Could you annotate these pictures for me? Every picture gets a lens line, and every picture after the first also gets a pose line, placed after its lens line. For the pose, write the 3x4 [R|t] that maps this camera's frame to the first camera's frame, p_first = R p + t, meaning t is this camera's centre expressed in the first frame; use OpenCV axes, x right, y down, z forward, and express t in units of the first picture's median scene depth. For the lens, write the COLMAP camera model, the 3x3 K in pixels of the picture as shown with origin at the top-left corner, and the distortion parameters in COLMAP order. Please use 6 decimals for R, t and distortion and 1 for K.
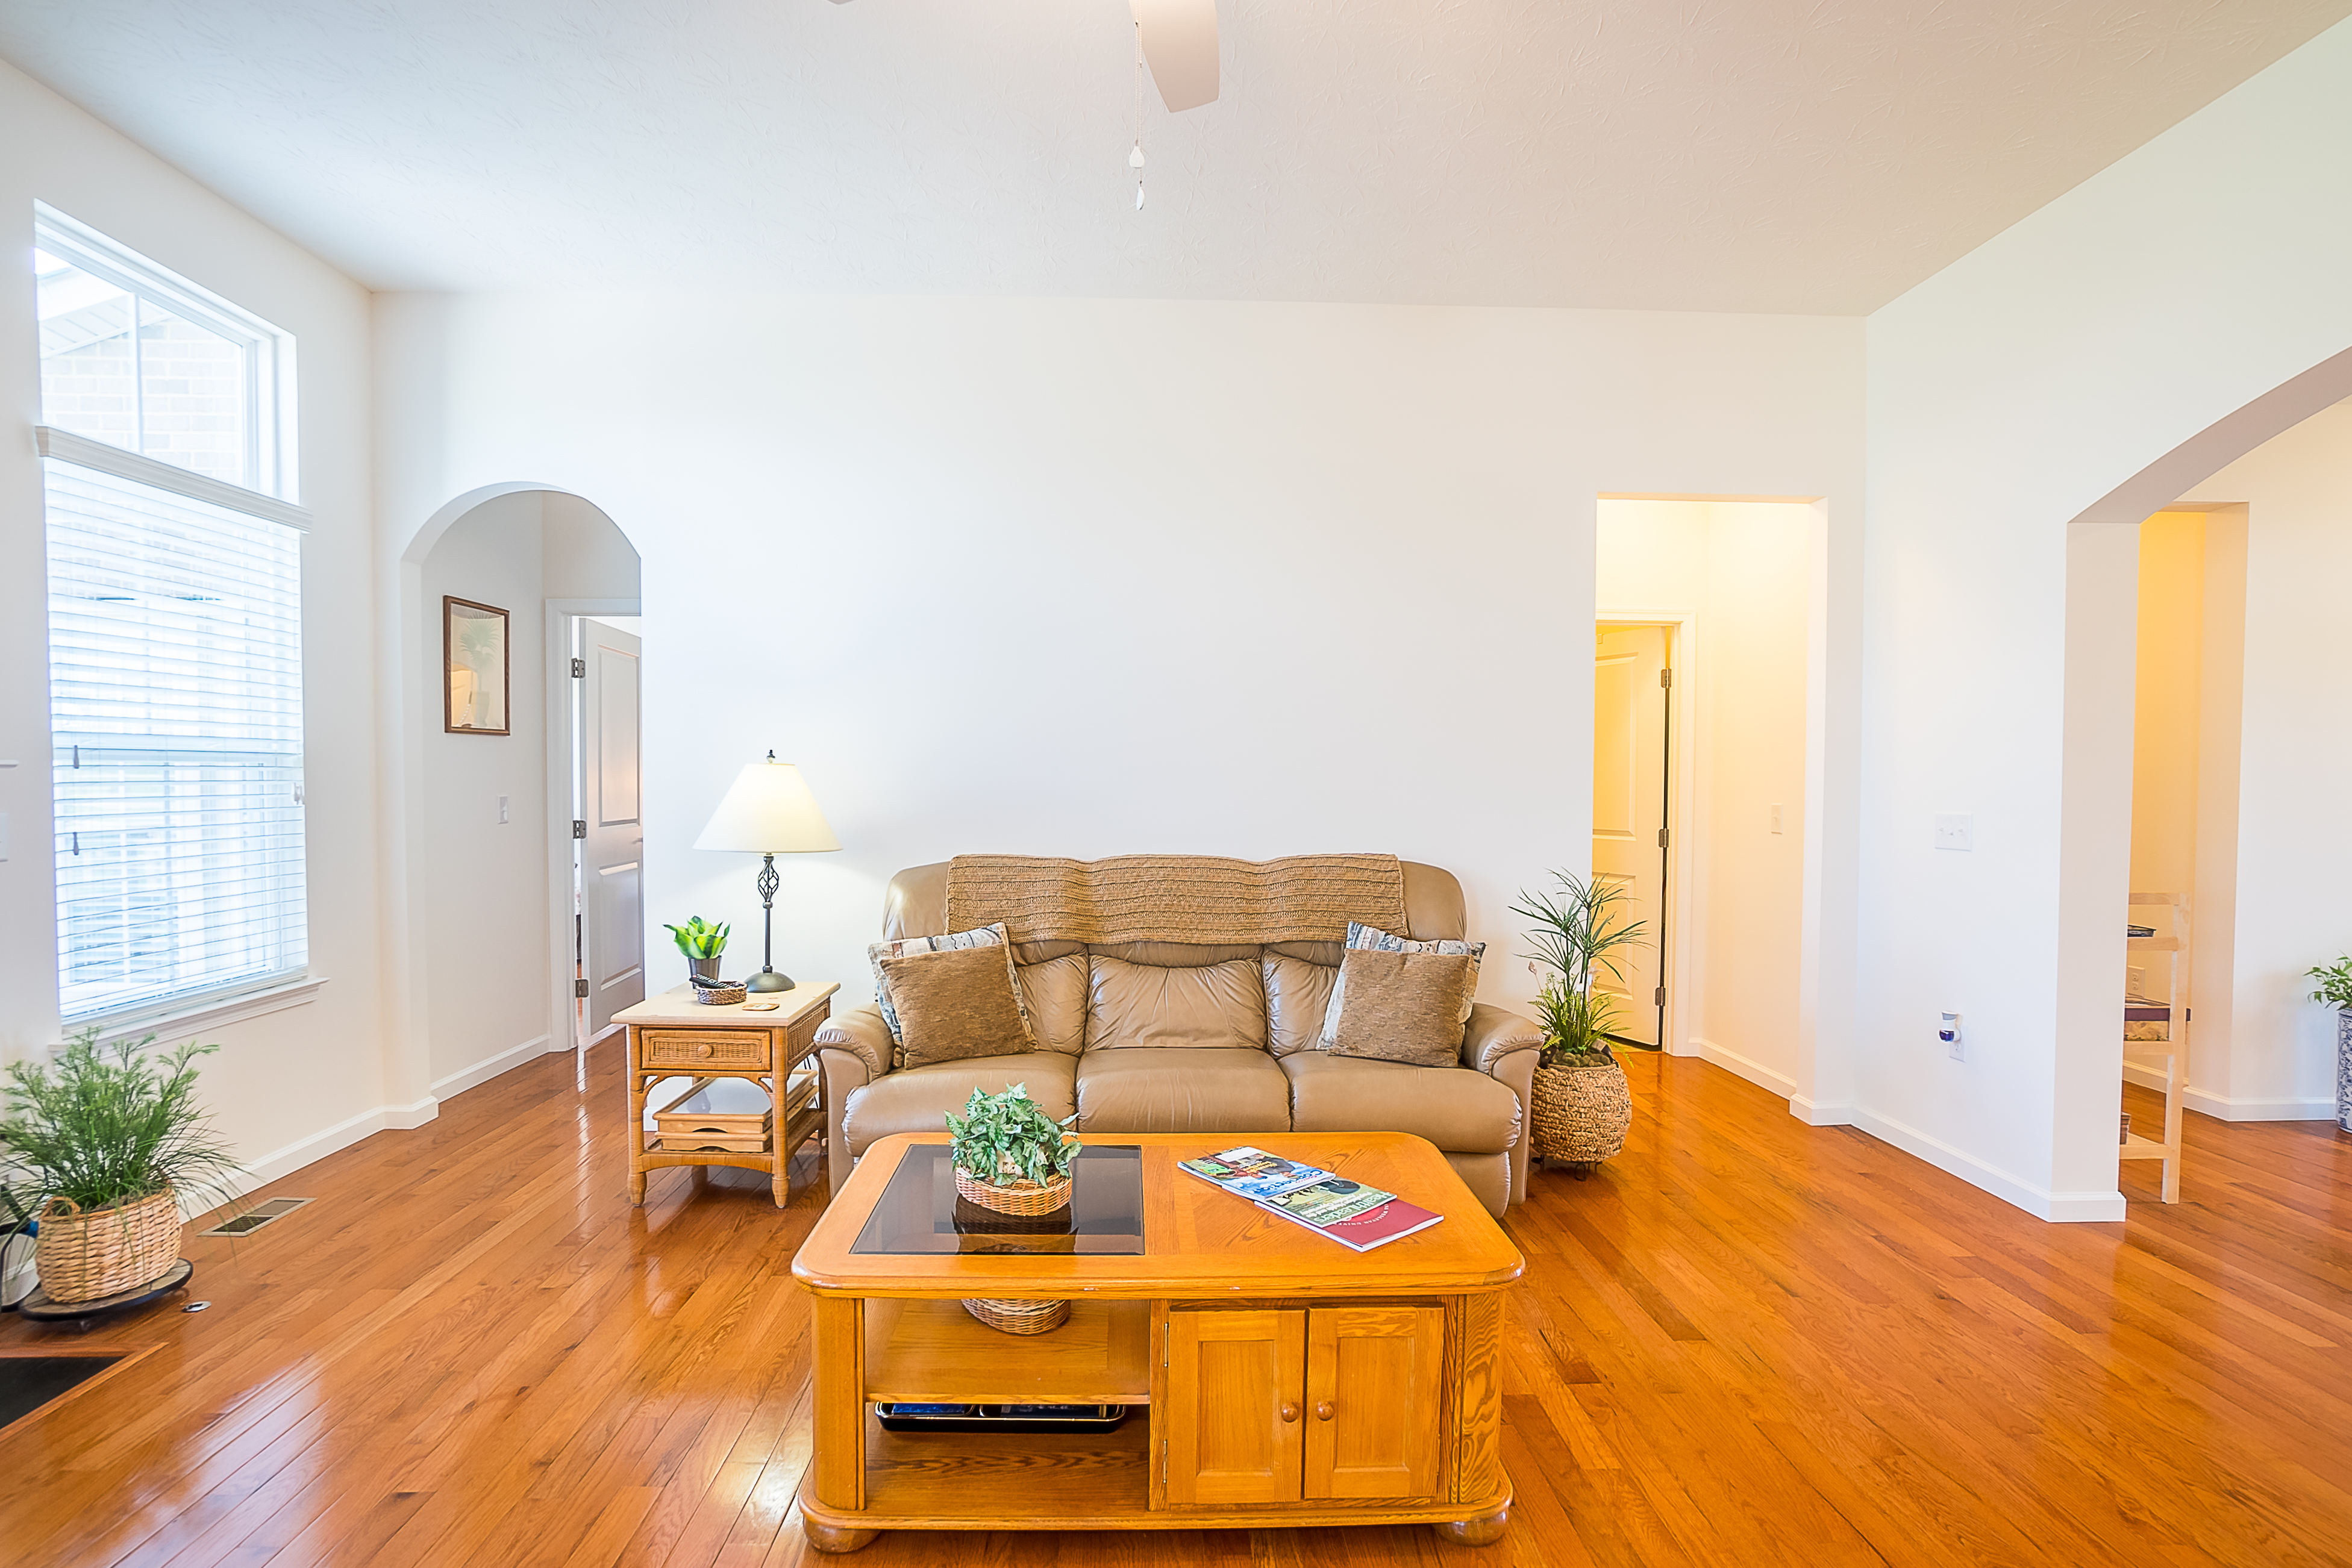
lens RADIAL K [[1119.4, 0, 1175.4], [0, 1119.4, 810.4], [0, 0, 1]] dist [-0.029468, 0.000580]
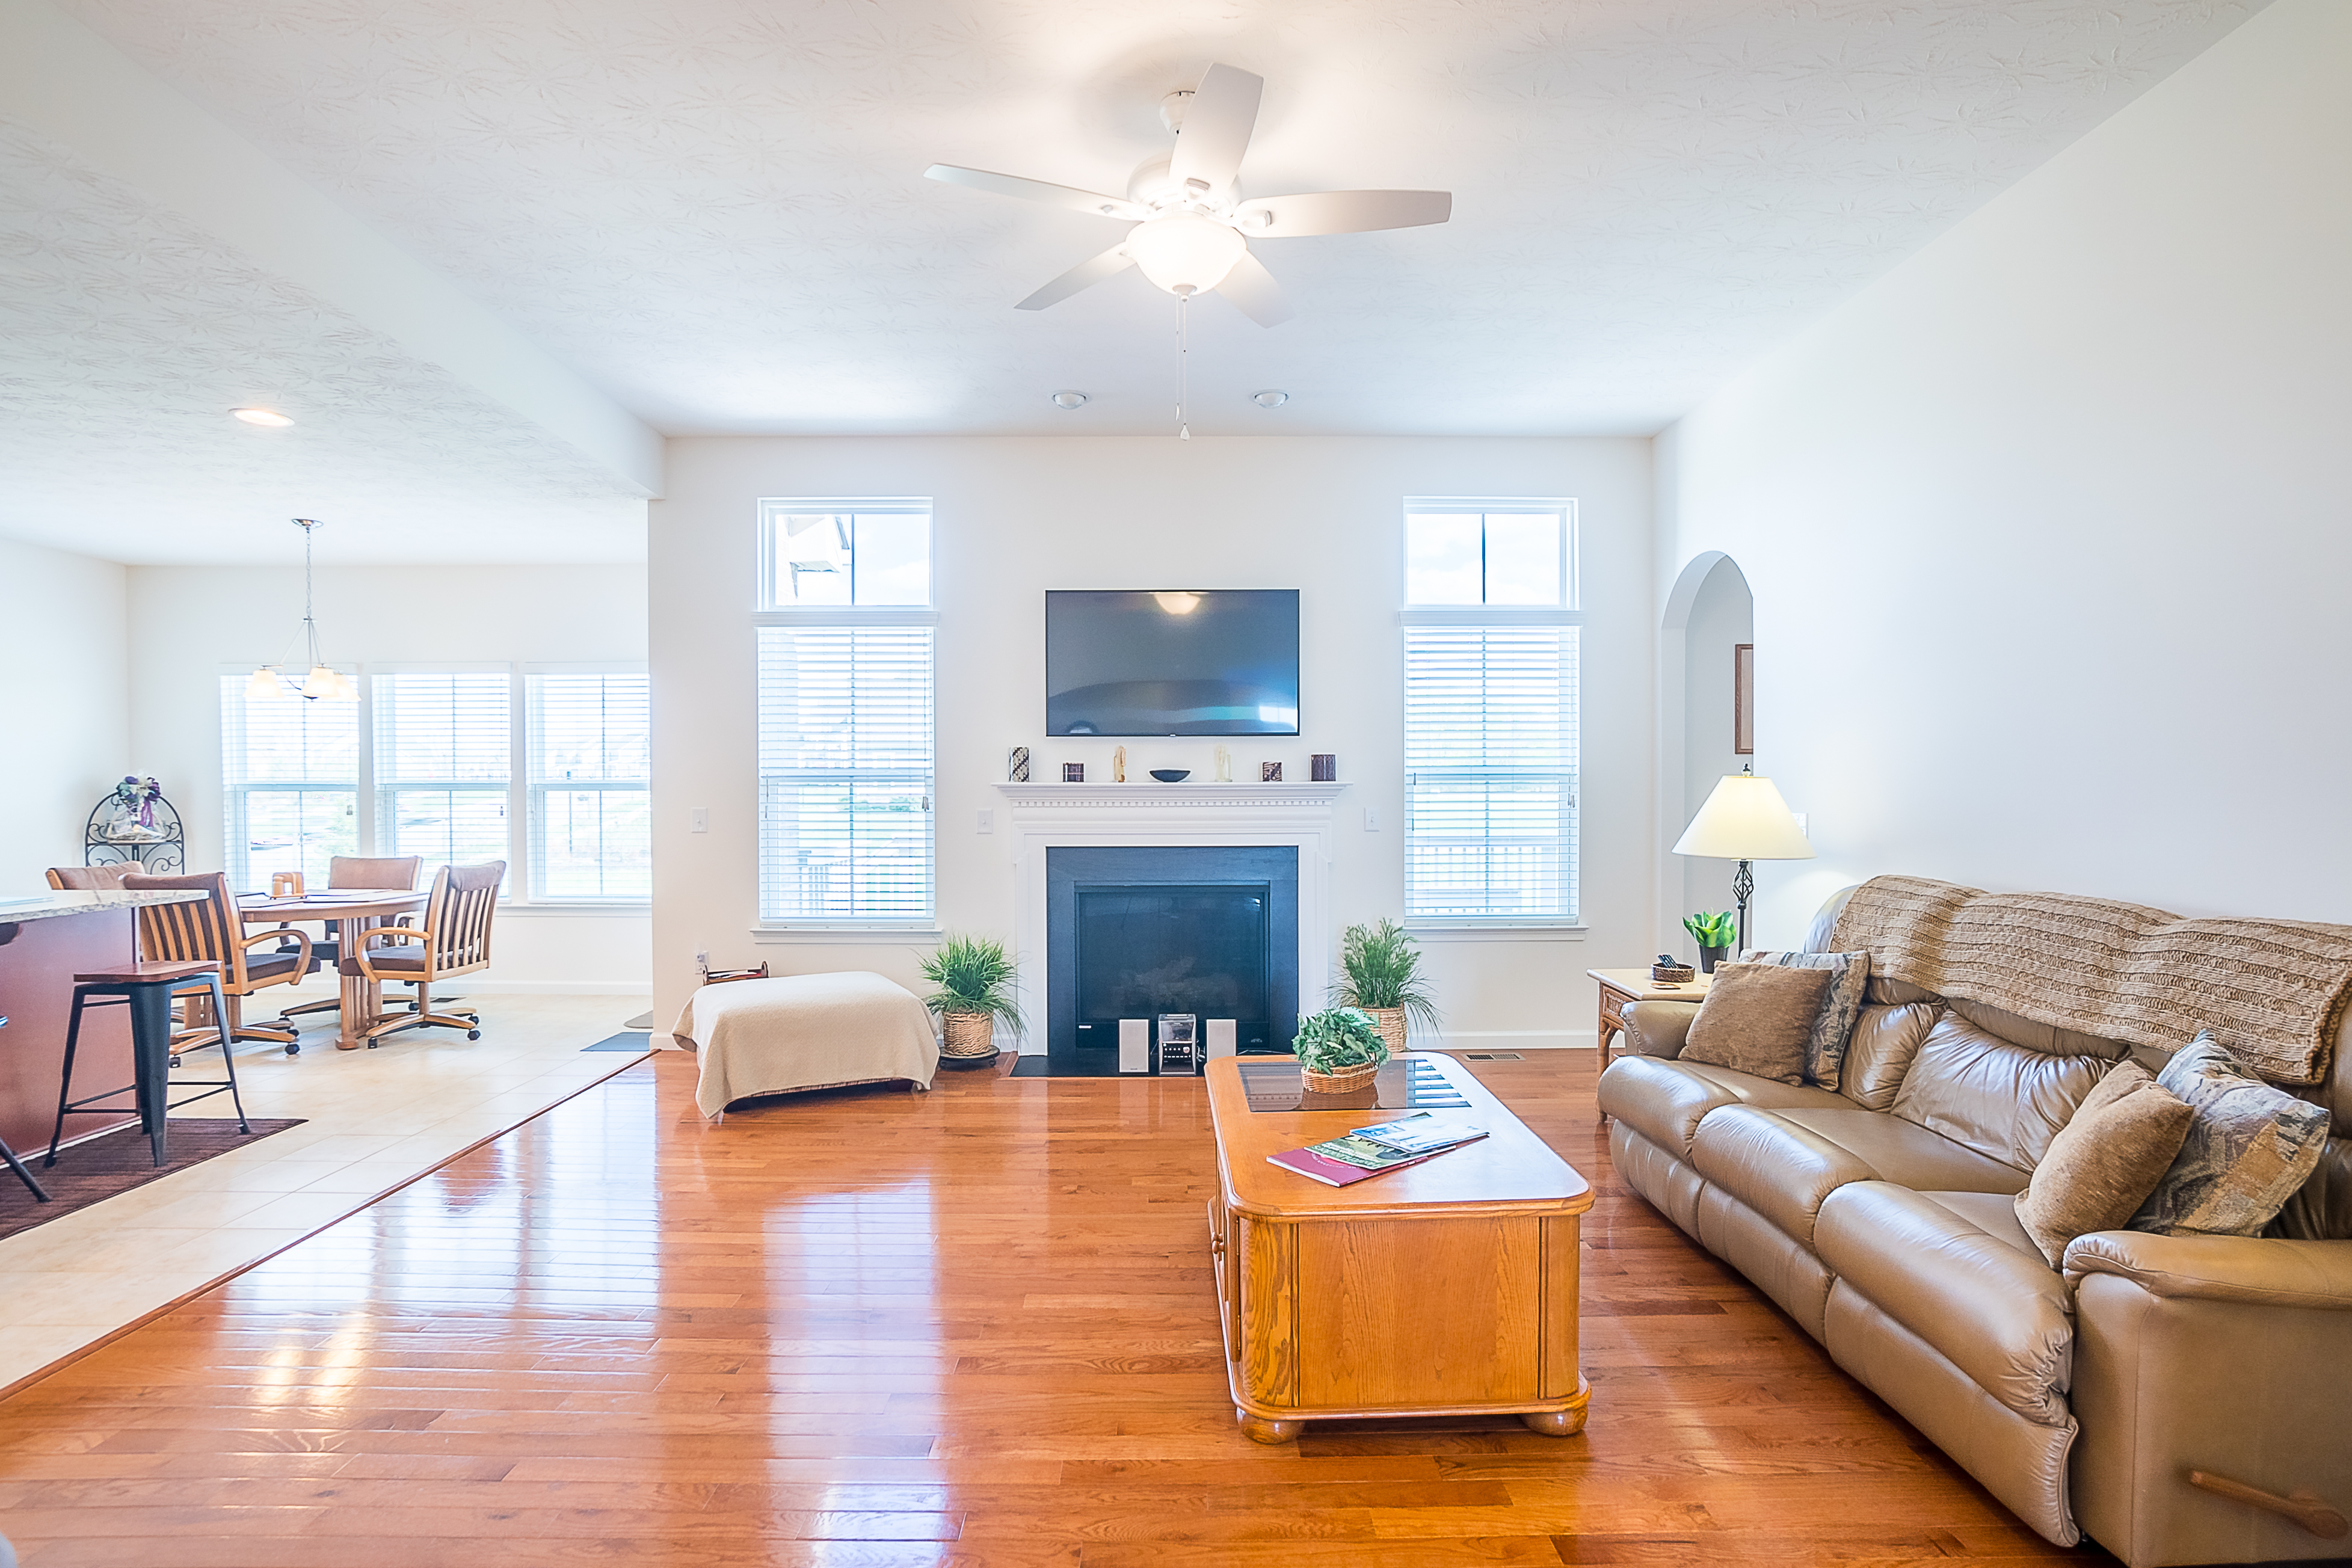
lens RADIAL K [[1119.4, 0, 1175.4], [0, 1119.4, 810.4], [0, 0, 1]] dist [-0.029468, 0.000580]
pose [[-0.012027, 0.014097, -0.999828, 0.738476], [-0.031607, 0.999396, 0.014471, -0.007166], [0.999428, 0.031775, -0.011574, 0.464949]]
